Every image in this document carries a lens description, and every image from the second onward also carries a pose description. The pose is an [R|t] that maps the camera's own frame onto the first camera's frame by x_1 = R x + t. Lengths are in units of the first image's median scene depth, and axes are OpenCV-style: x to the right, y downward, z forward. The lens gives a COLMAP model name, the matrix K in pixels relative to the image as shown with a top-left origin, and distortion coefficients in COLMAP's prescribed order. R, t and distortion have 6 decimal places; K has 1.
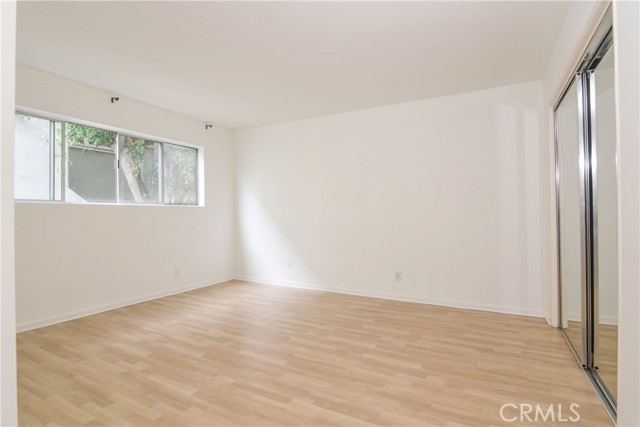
lens RADIAL K [[319.0, 0, 318.6], [0, 319.0, 212.3], [0, 0, 1]] dist [-0.015063, -0.002194]
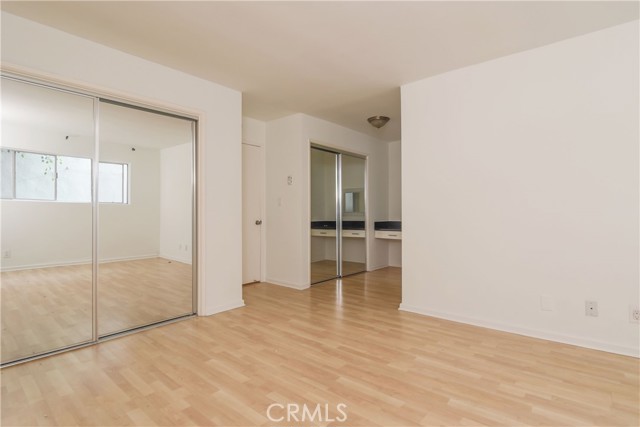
lens RADIAL K [[319.0, 0, 319.3], [0, 319.0, 213.9], [0, 0, 1]] dist [-0.015063, -0.002194]
pose [[-0.979491, 0.009612, 0.201257, -0.246841], [0.007668, 0.999916, -0.010433, 0.022571], [-0.201341, -0.008676, -0.979483, 1.999197]]
